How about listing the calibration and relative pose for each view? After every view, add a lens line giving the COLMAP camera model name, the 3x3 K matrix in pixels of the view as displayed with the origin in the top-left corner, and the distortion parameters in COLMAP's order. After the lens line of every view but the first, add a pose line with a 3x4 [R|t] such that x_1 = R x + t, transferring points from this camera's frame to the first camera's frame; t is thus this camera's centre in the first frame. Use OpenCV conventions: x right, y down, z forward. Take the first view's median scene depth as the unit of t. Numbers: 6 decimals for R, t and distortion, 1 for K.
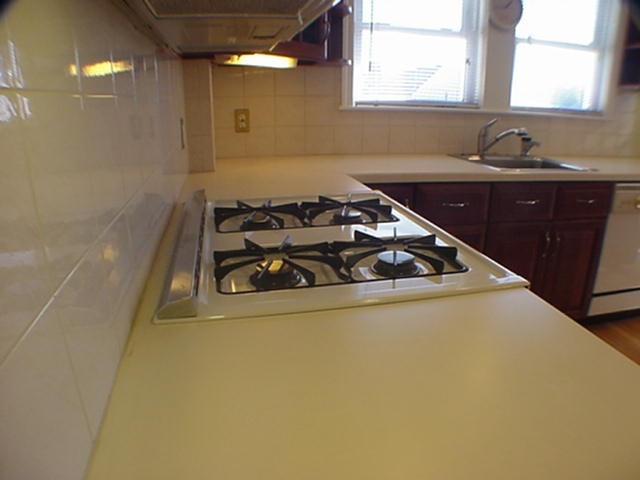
lens RADIAL K [[454.3, 0, 317.8], [0, 454.3, 252.1], [0, 0, 1]] dist [-0.266987, 0.129884]
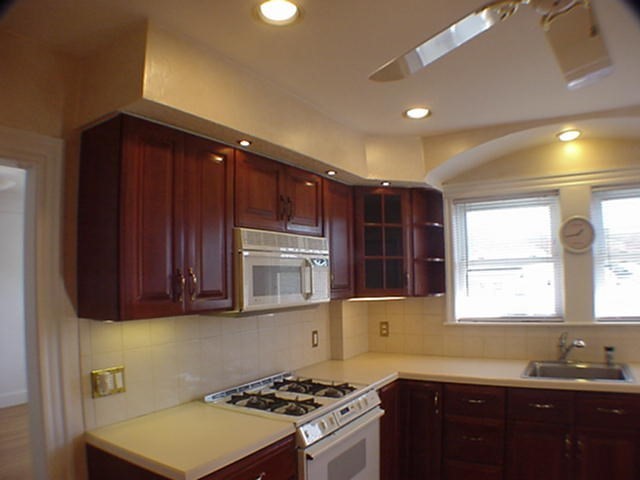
lens RADIAL K [[454.3, 0, 317.8], [0, 454.3, 252.1], [0, 0, 1]] dist [-0.266987, 0.129884]
pose [[0.726452, -0.051878, -0.685256, 0.727130], [-0.216760, 0.928948, -0.300118, -0.028852], [0.652137, 0.366557, 0.663591, -0.276105]]
